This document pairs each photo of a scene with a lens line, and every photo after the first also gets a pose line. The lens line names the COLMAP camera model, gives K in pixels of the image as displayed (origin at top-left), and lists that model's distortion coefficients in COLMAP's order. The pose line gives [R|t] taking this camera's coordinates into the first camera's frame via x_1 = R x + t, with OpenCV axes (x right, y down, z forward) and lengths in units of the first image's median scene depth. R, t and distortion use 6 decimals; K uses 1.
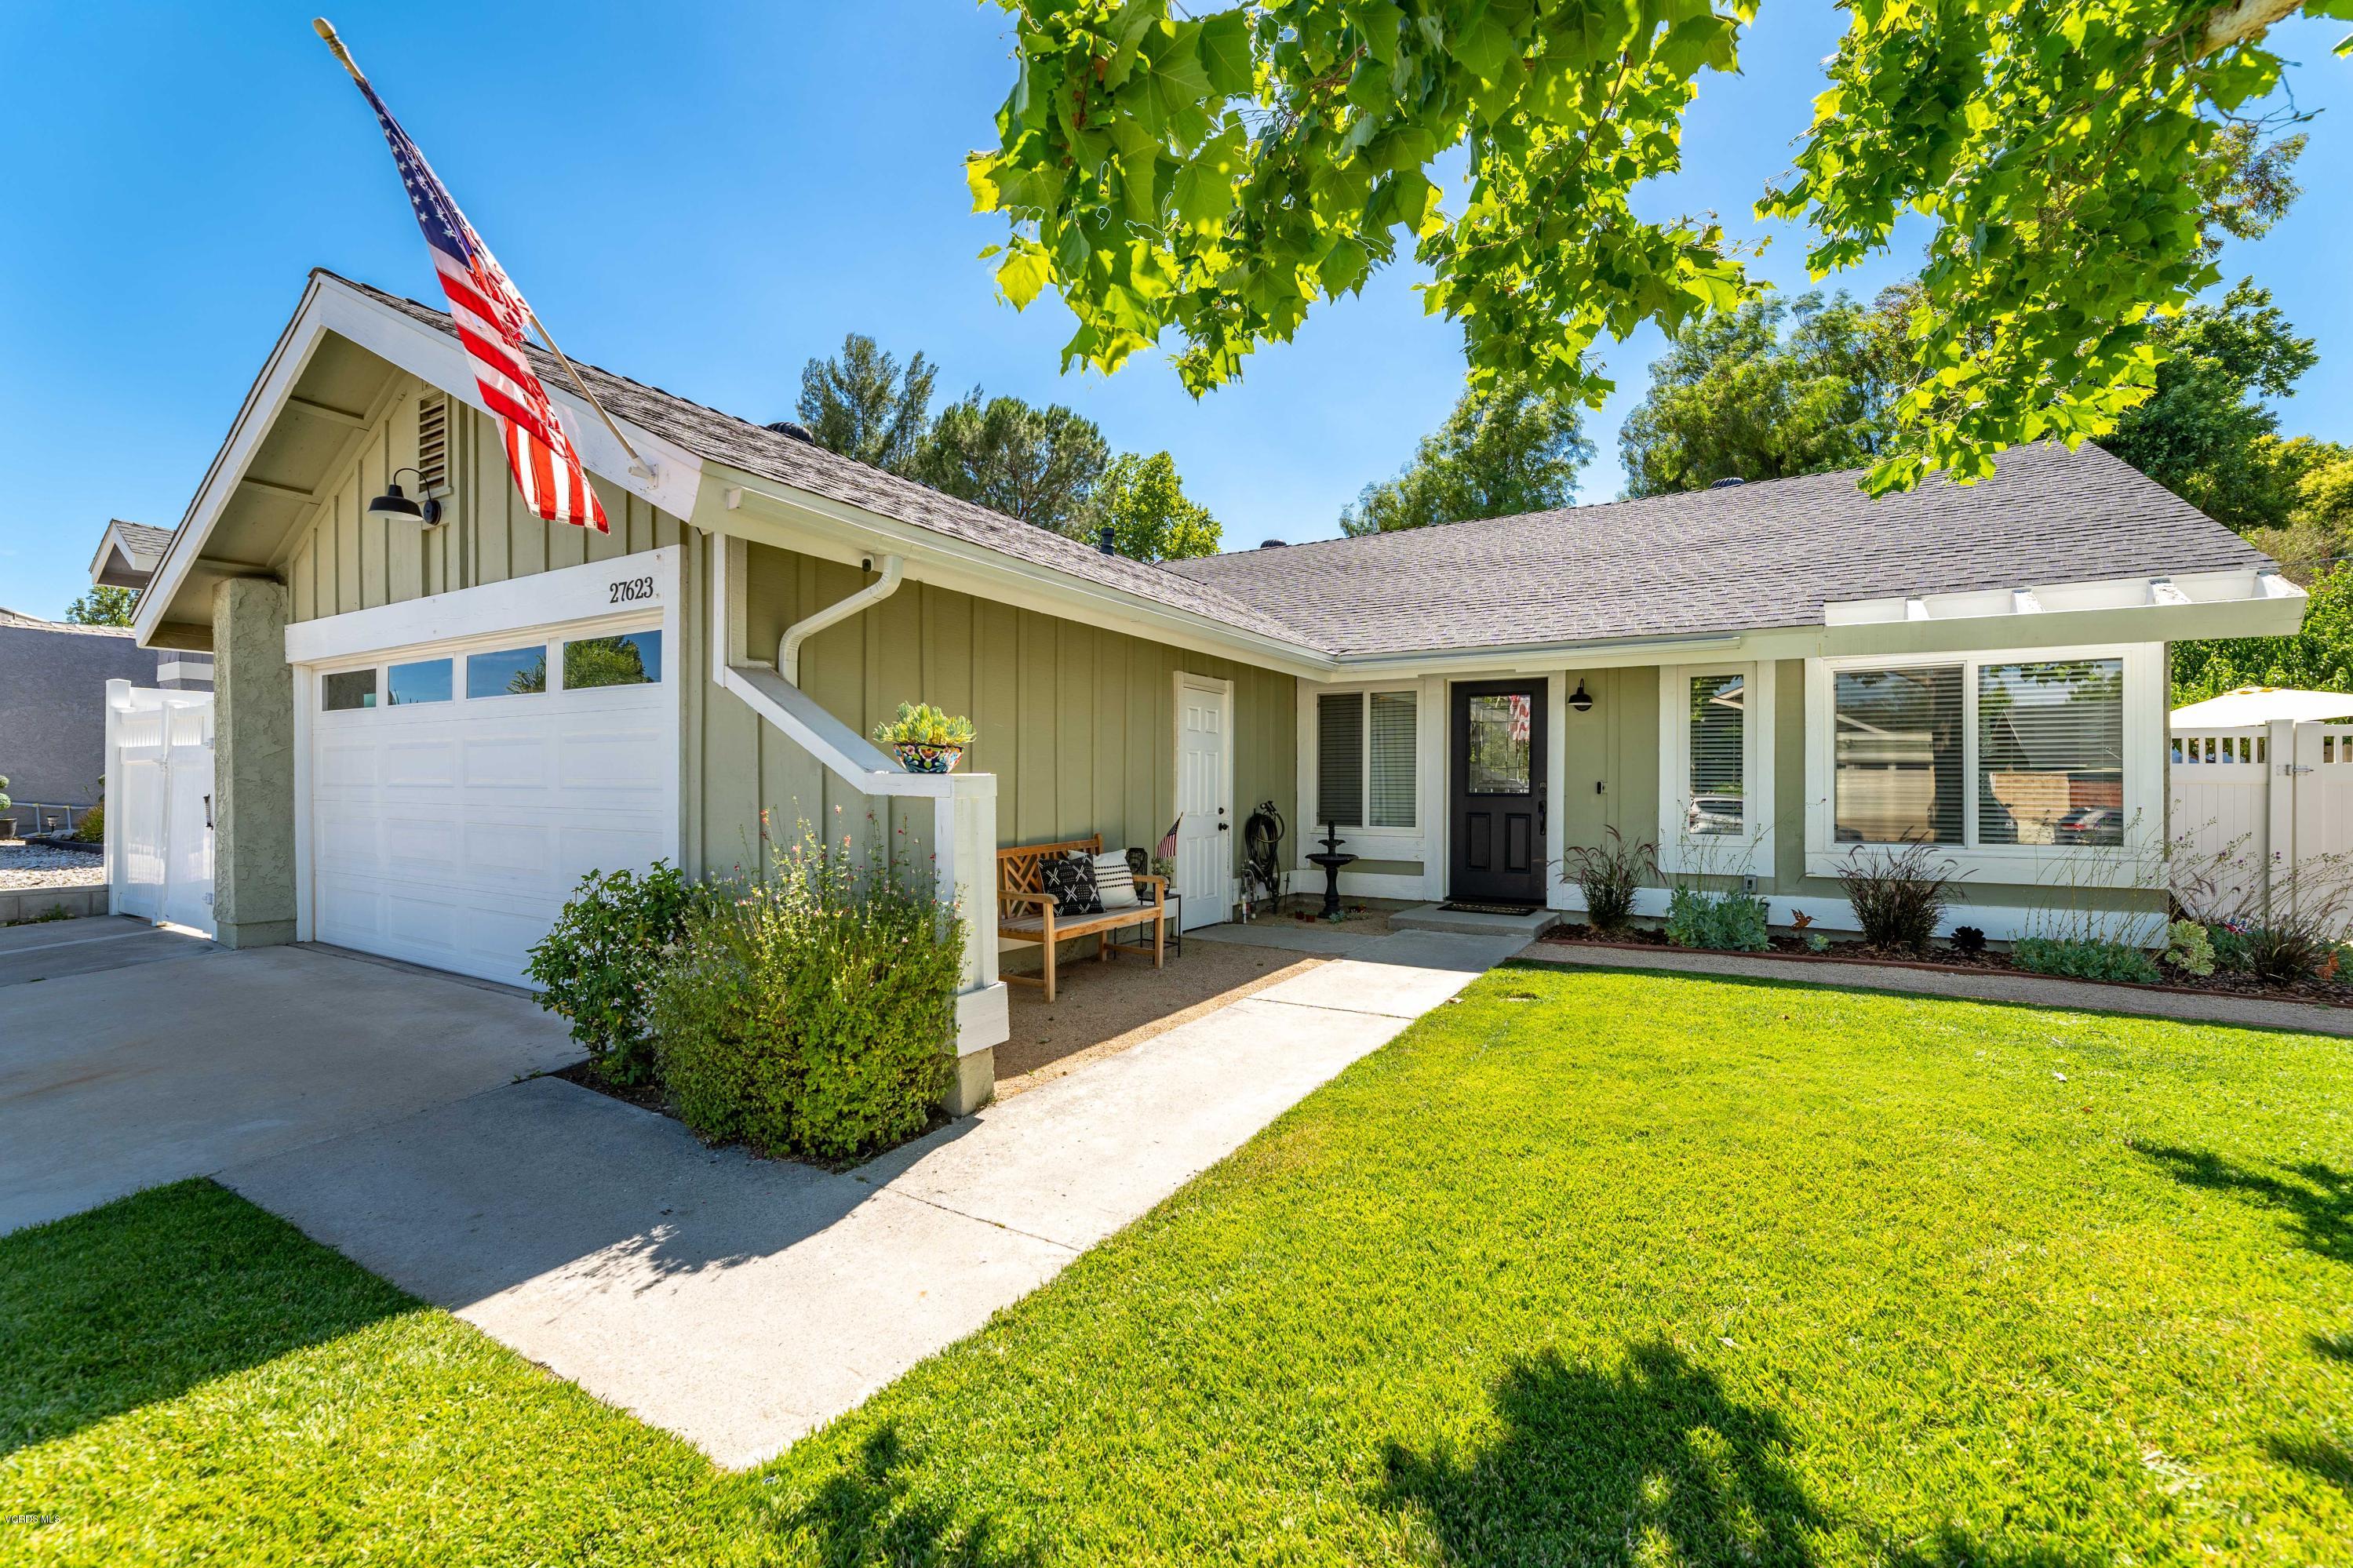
lens RADIAL K [[962.0, 0, 1172.0], [0, 962.0, 782.6], [0, 0, 1]] dist [0.006170, -0.000255]
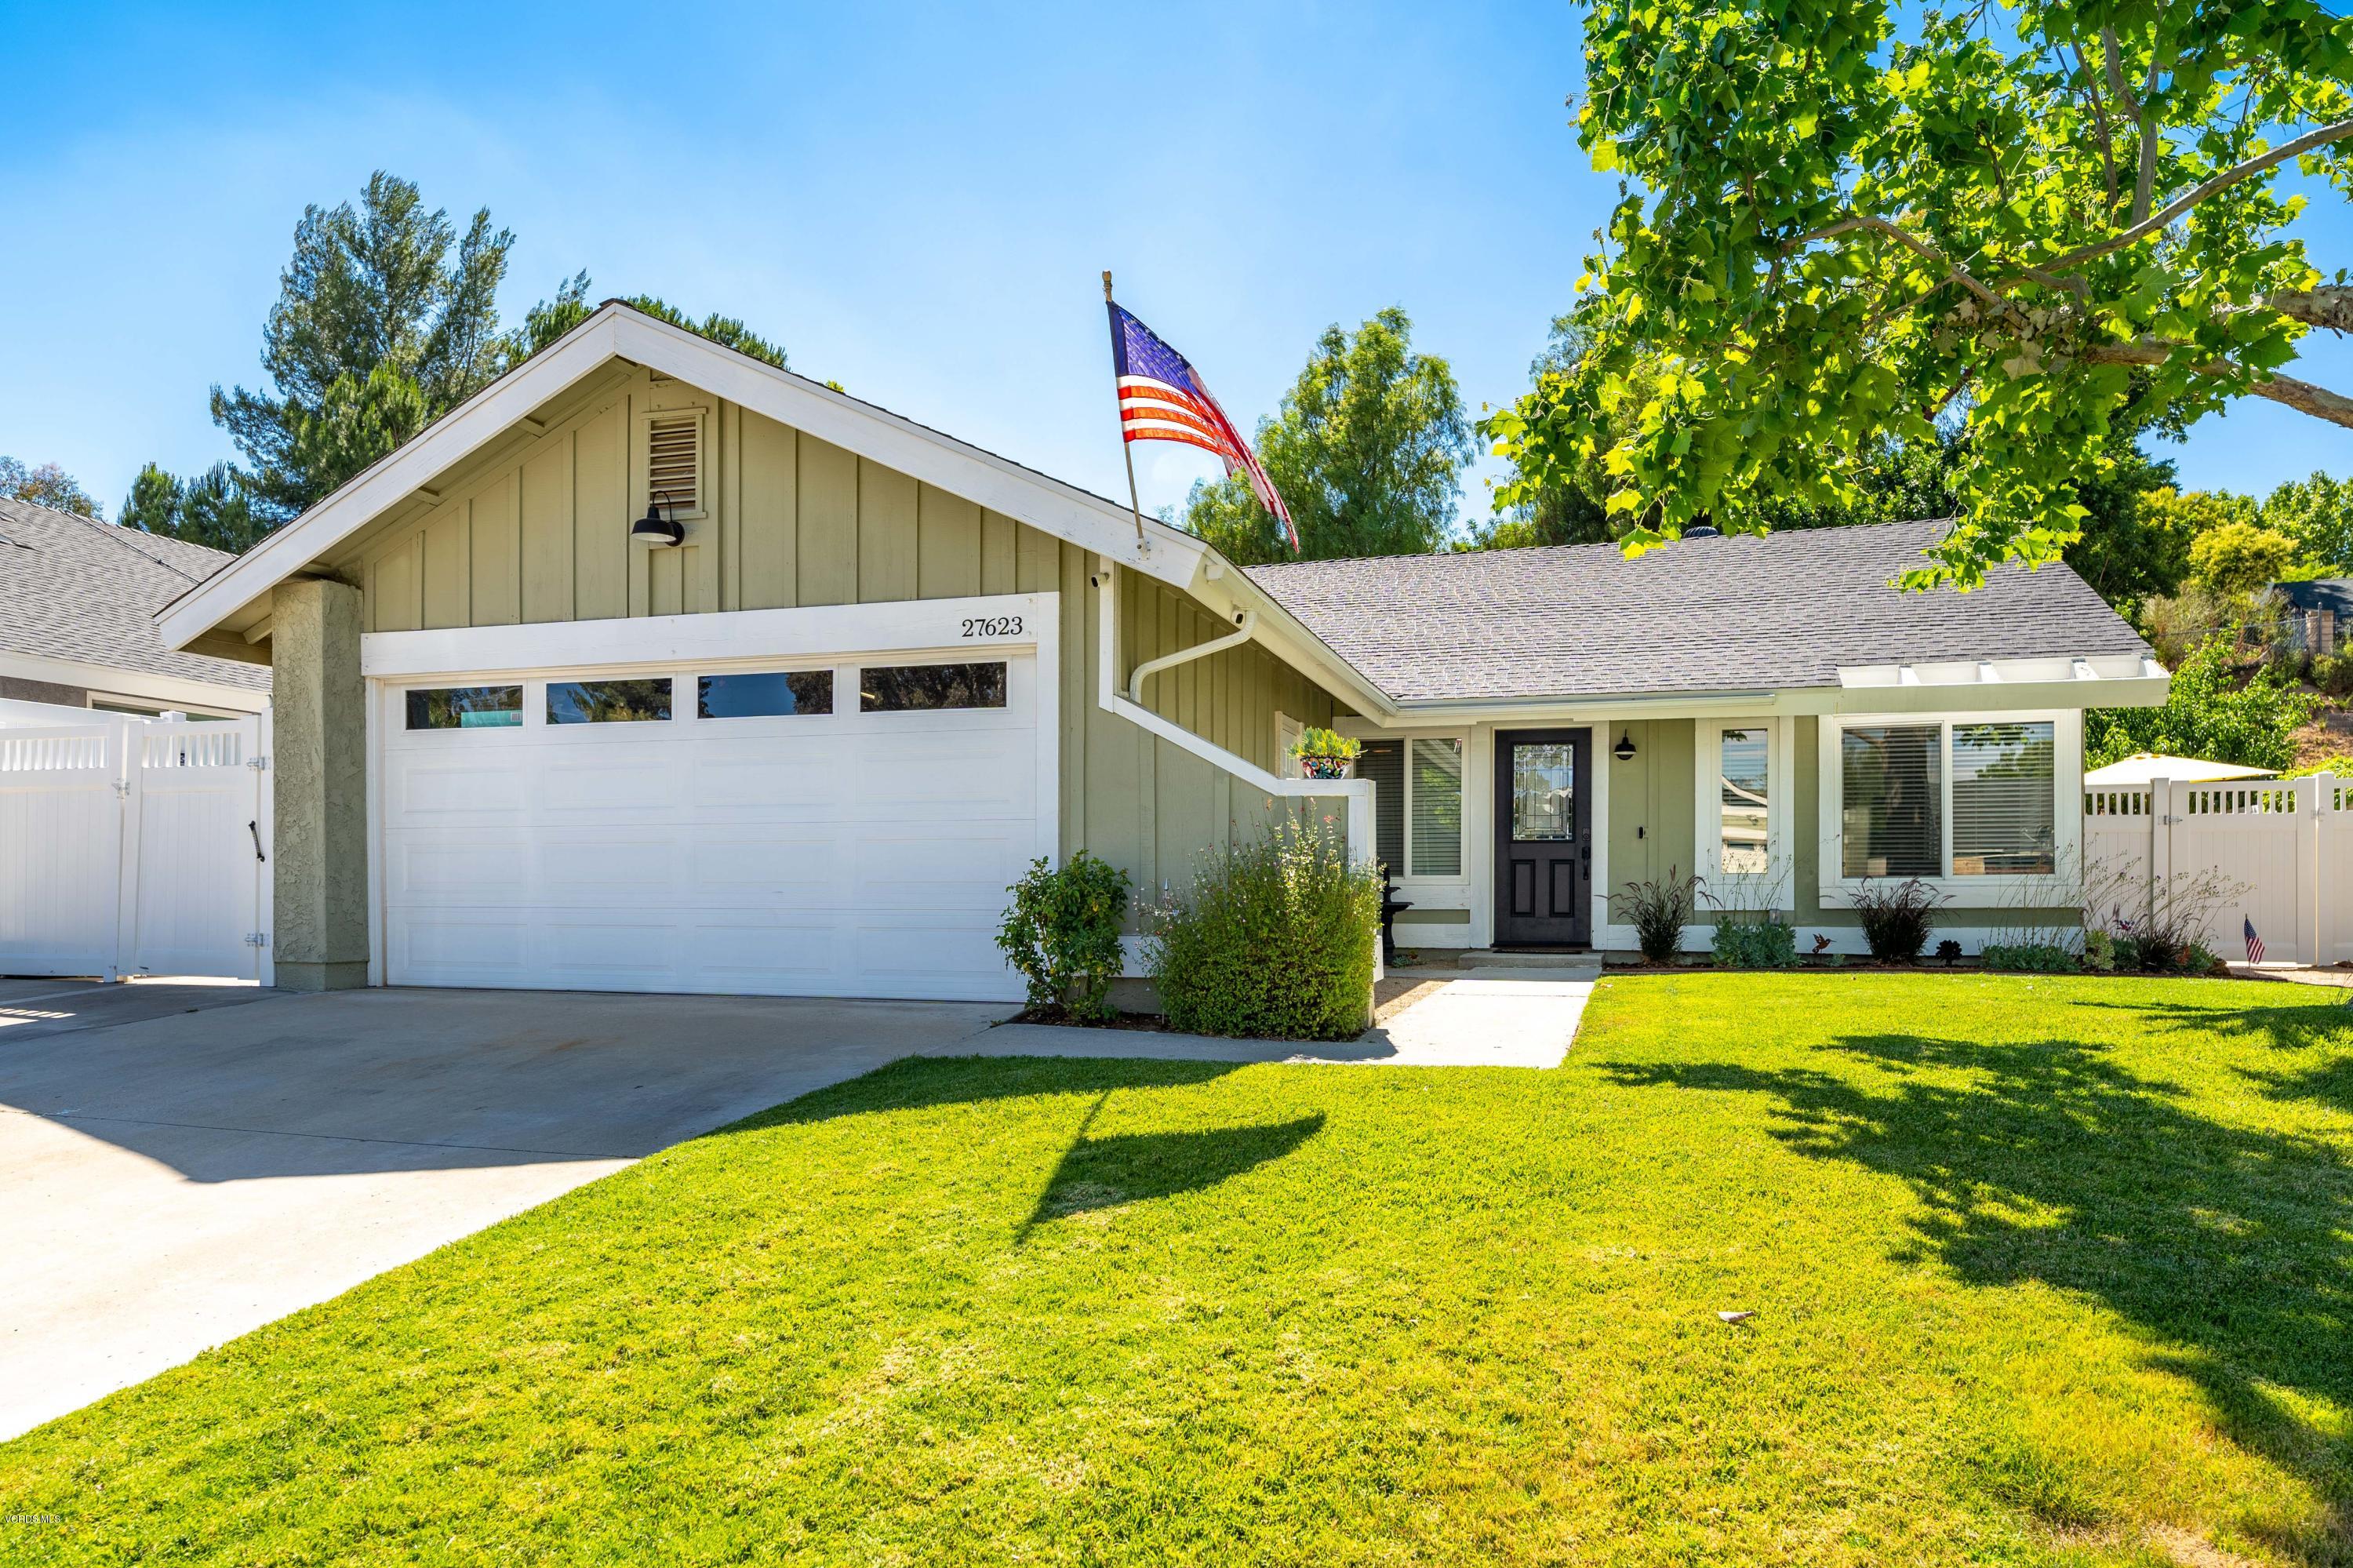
lens RADIAL K [[1359.1, 0, 1210.3], [0, 1359.1, 876.3], [0, 0, 1]] dist [0.002086, 0.005422]
pose [[0.972764, -0.000938, 0.231795, -0.374792], [0.001048, 0.999999, -0.000352, 0.054916], [-0.231795, 0.000585, 0.972765, -0.352668]]
